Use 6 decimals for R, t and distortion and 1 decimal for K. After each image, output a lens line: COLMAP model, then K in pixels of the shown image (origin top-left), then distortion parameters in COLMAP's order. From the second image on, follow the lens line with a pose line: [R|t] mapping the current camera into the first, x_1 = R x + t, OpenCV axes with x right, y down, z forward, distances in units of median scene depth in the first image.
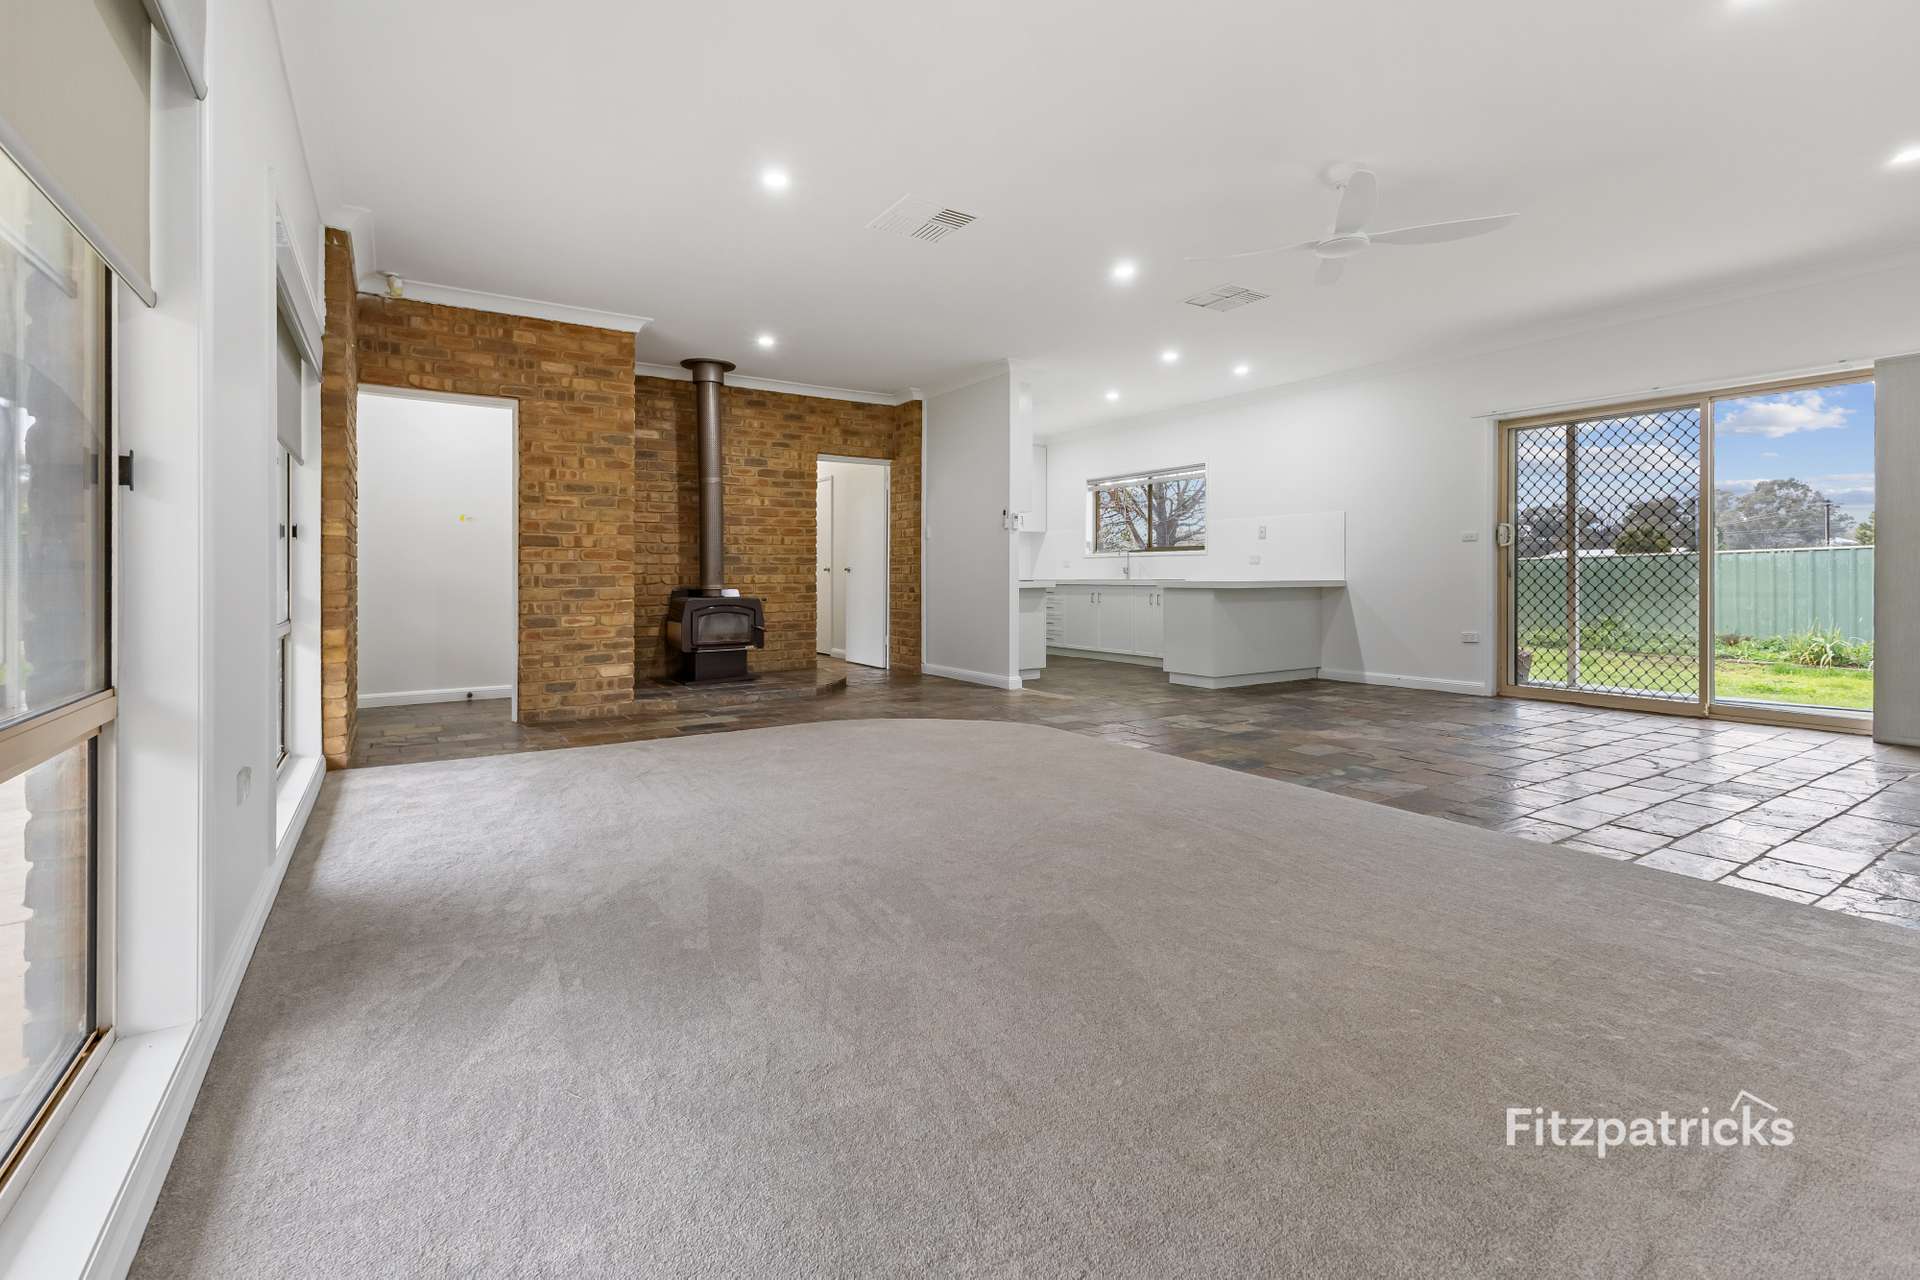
lens RADIAL K [[844.3, 0, 957.3], [0, 844.3, 575.7], [0, 0, 1]] dist [0.000799, 0.000066]
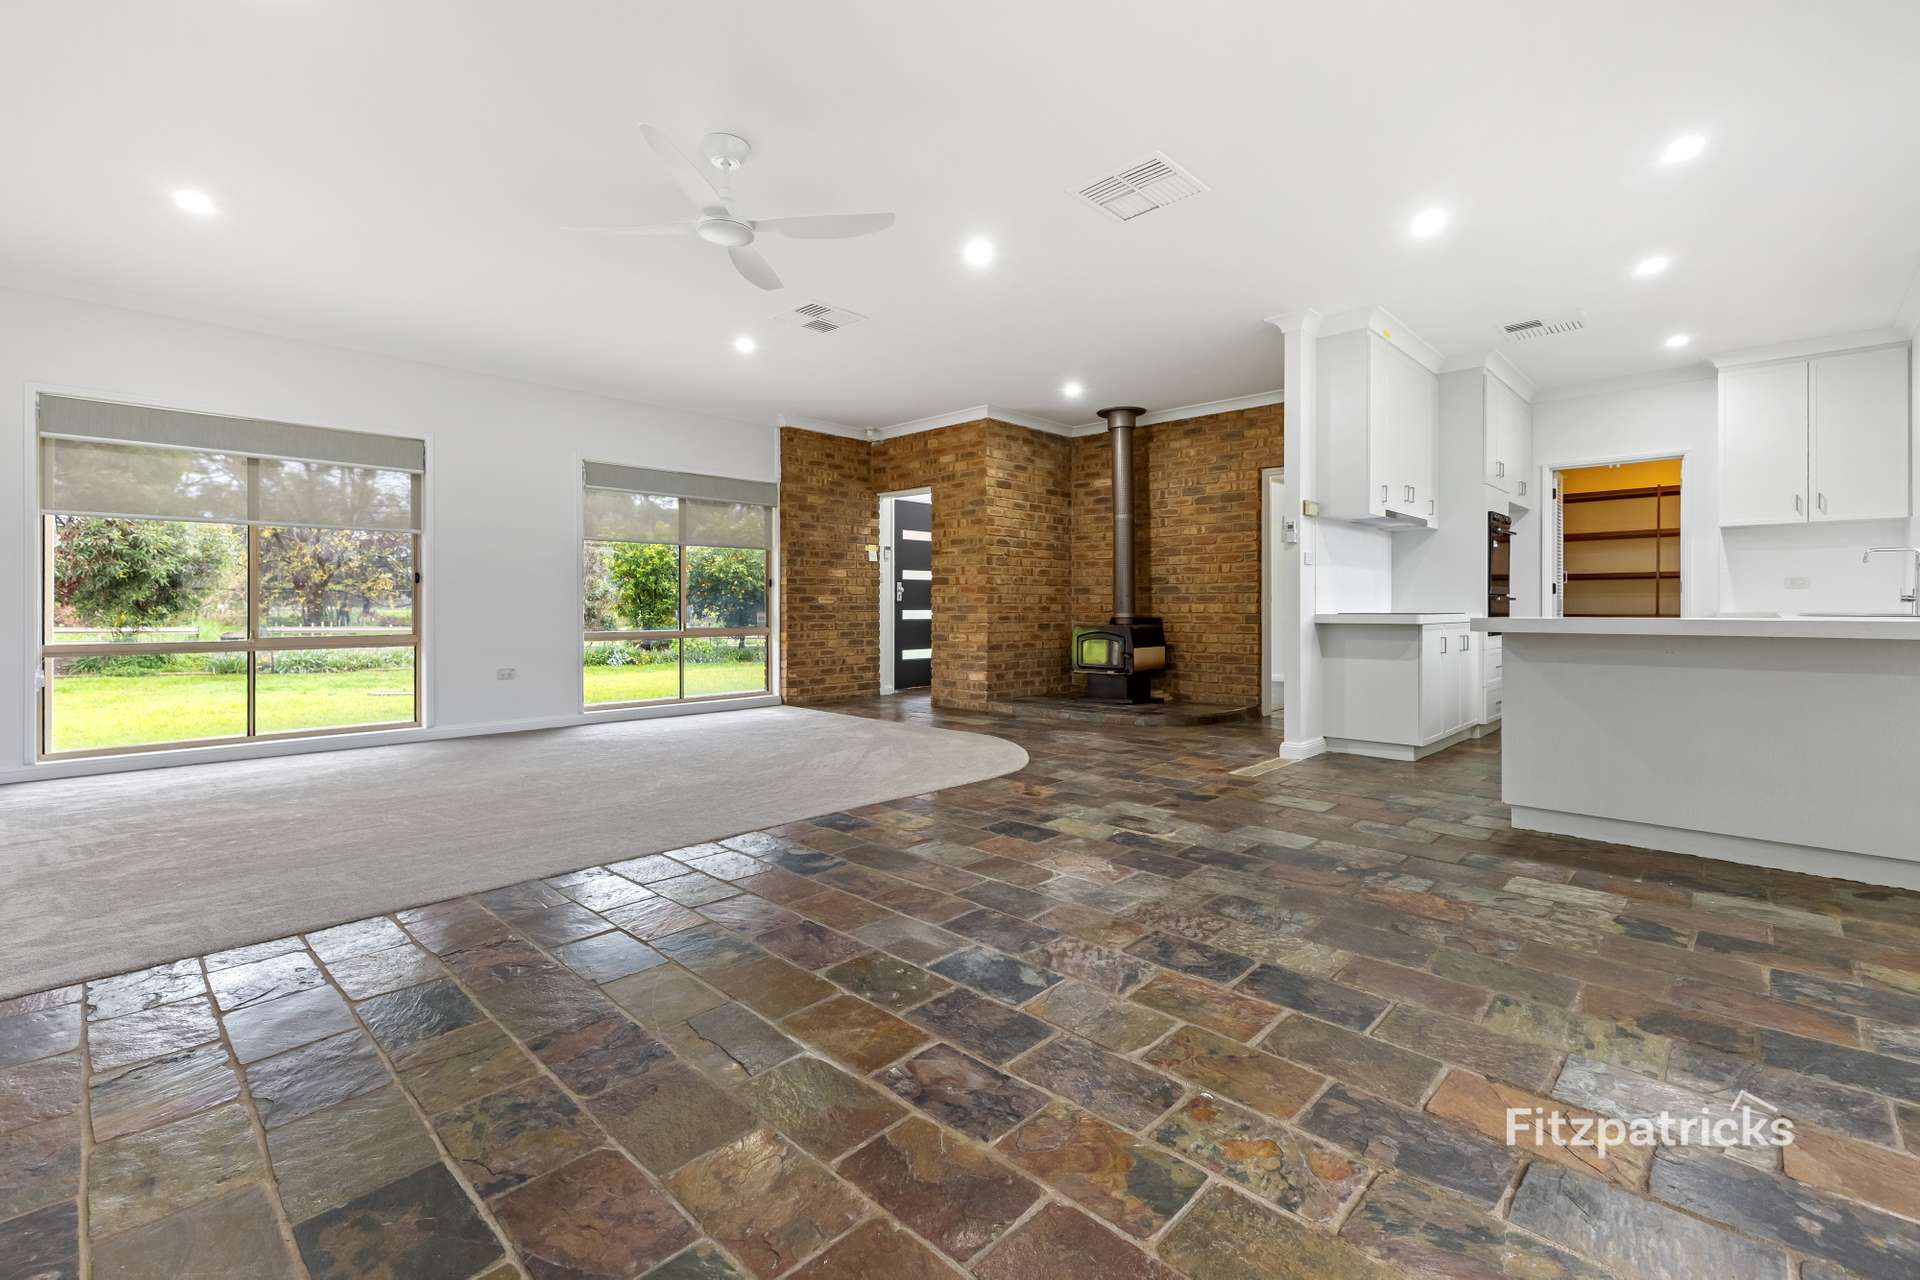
lens RADIAL K [[834.5, 0, 965.4], [0, 834.5, 606.7], [0, 0, 1]] dist [0.013844, 0.000160]
pose [[0.236897, 0.005421, -0.971520, 0.649946], [-0.000067, 0.999985, 0.005564, -0.003619], [0.971535, -0.001253, 0.236894, 0.503067]]
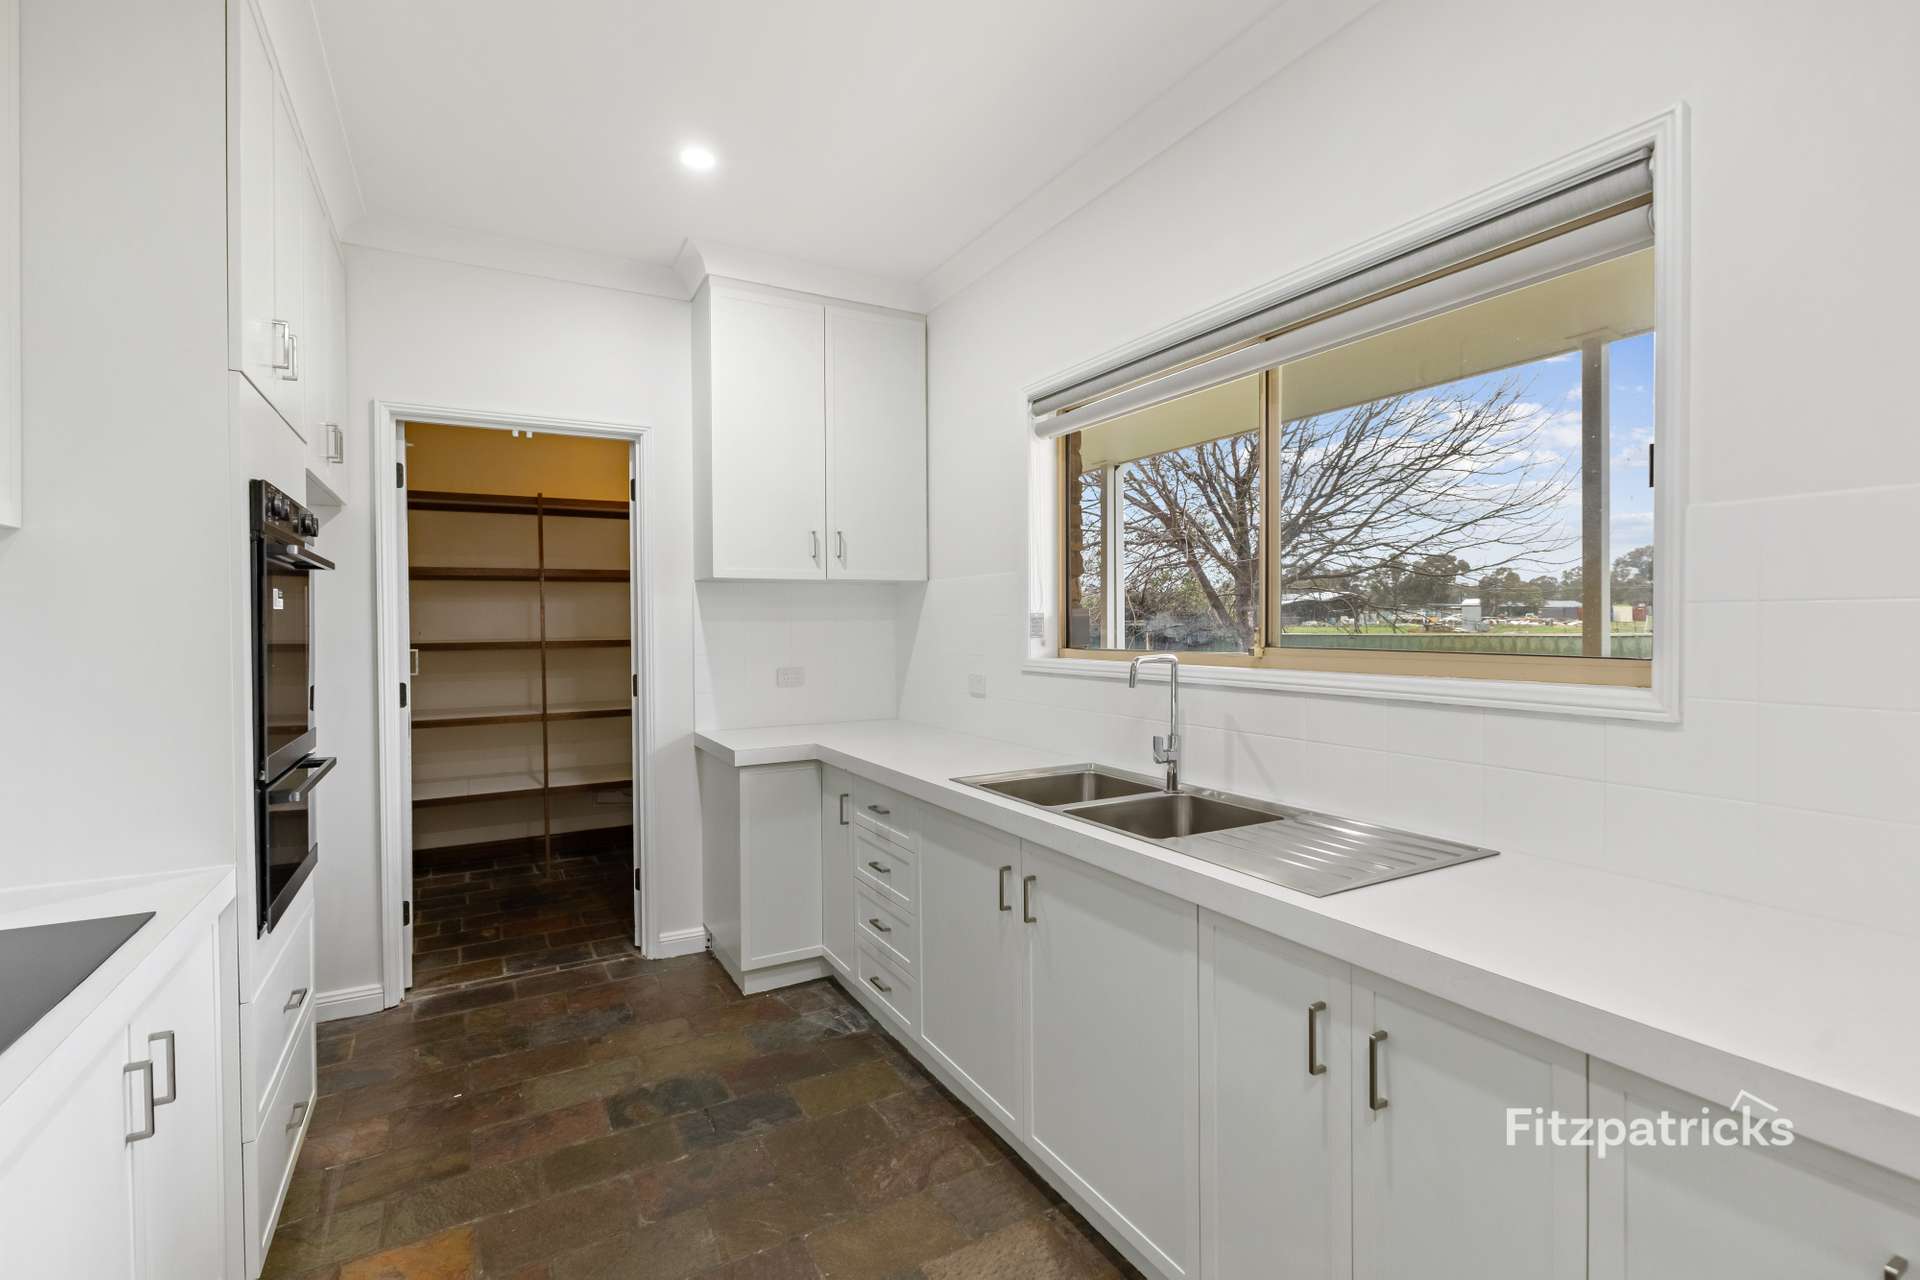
lens RADIAL K [[866.1, 0, 966.4], [0, 866.1, 634.3], [0, 0, 1]] dist [-0.000068, -0.000226]
pose [[0.998305, -0.004465, -0.058020, 0.198894], [0.005184, 0.999912, 0.012240, -0.050645], [0.057960, -0.012520, 0.998240, 0.952967]]
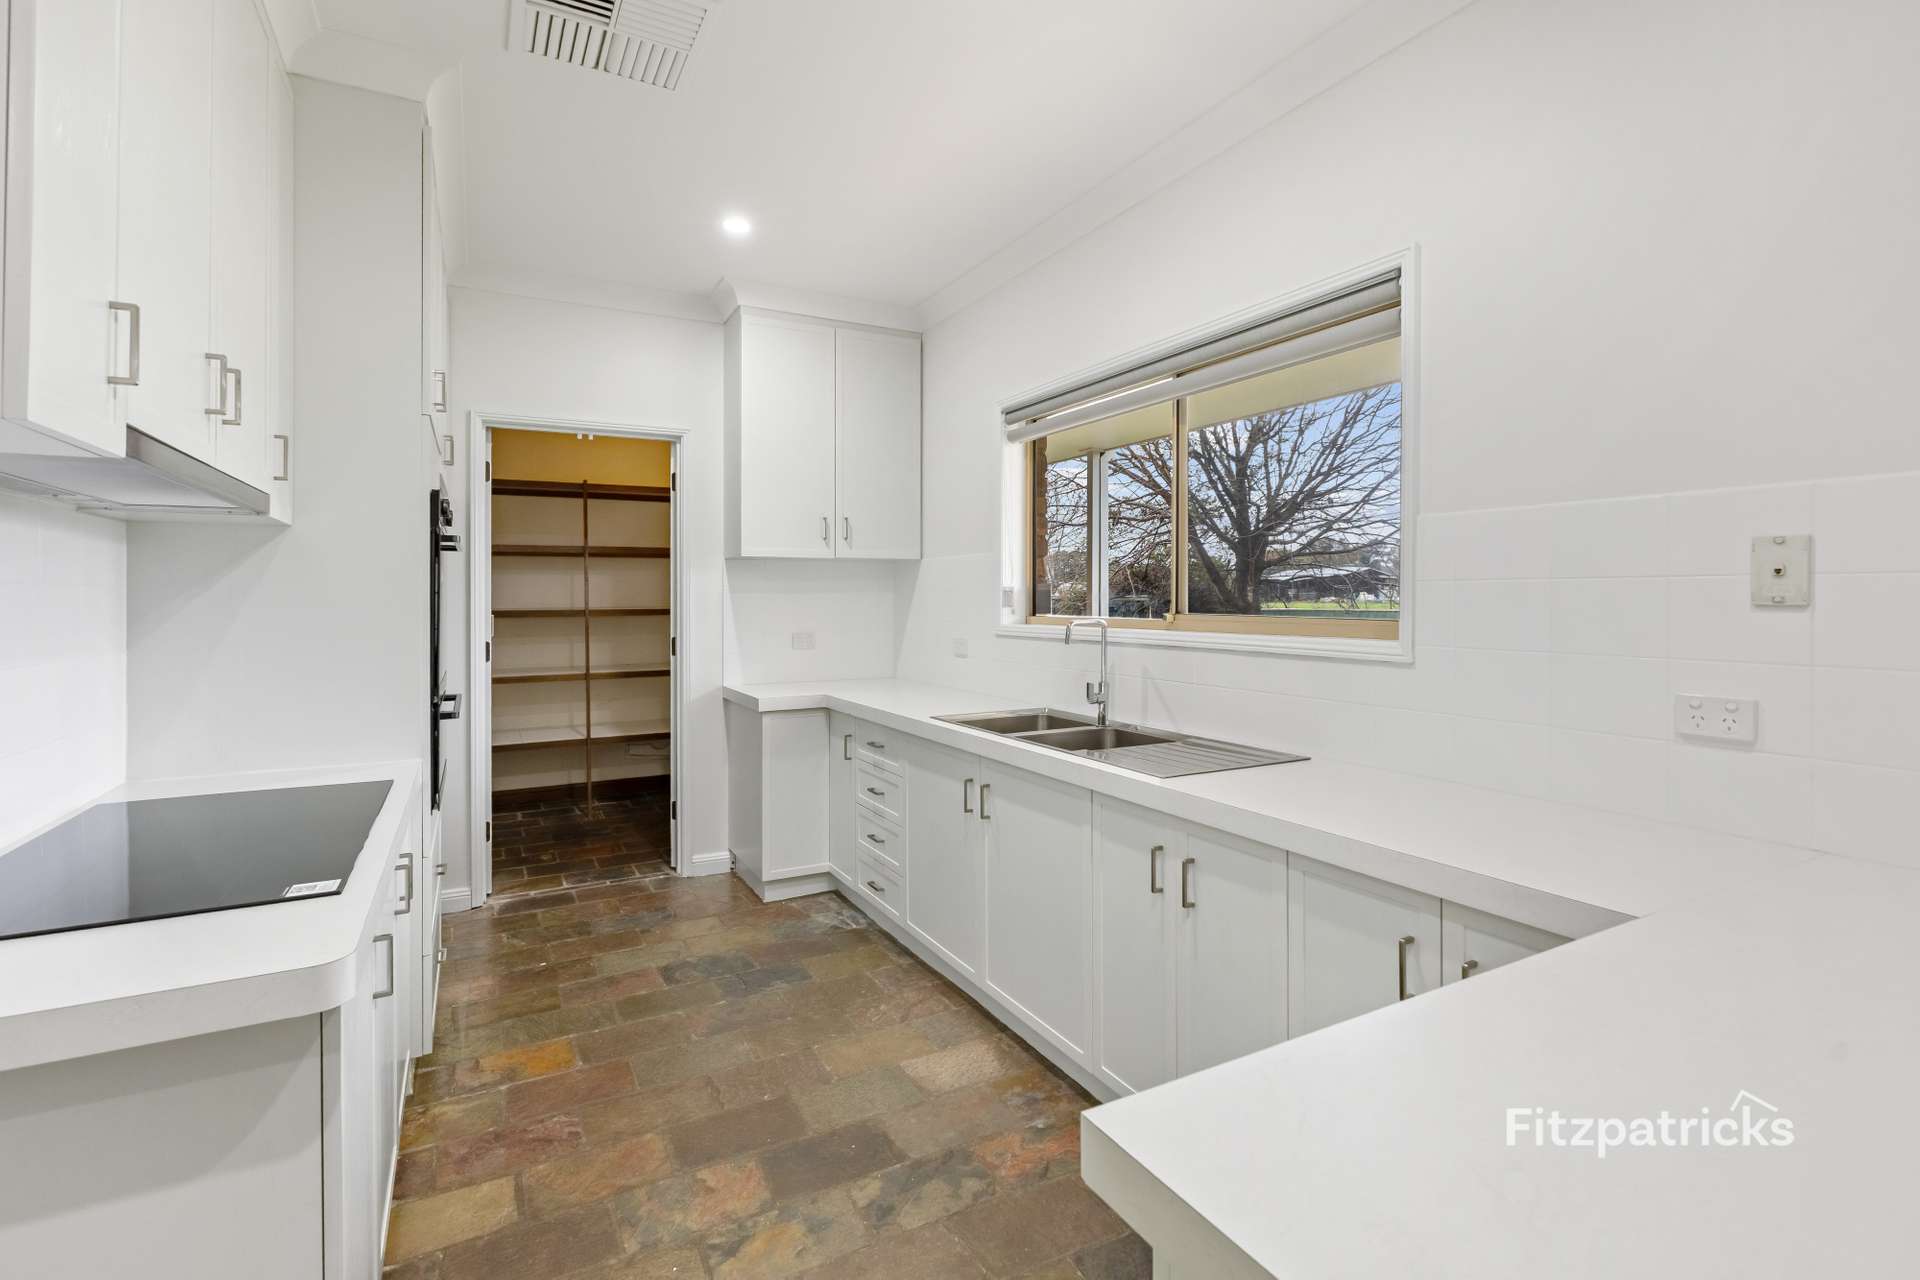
lens RADIAL K [[882.5, 0, 957.8], [0, 882.5, 591.2], [0, 0, 1]] dist [-0.000875, -0.000001]
pose [[0.996804, -0.000543, -0.079887, 0.219166], [-0.000078, 0.999970, -0.007771, -0.049210], [0.079889, 0.007752, 0.996774, 0.862130]]
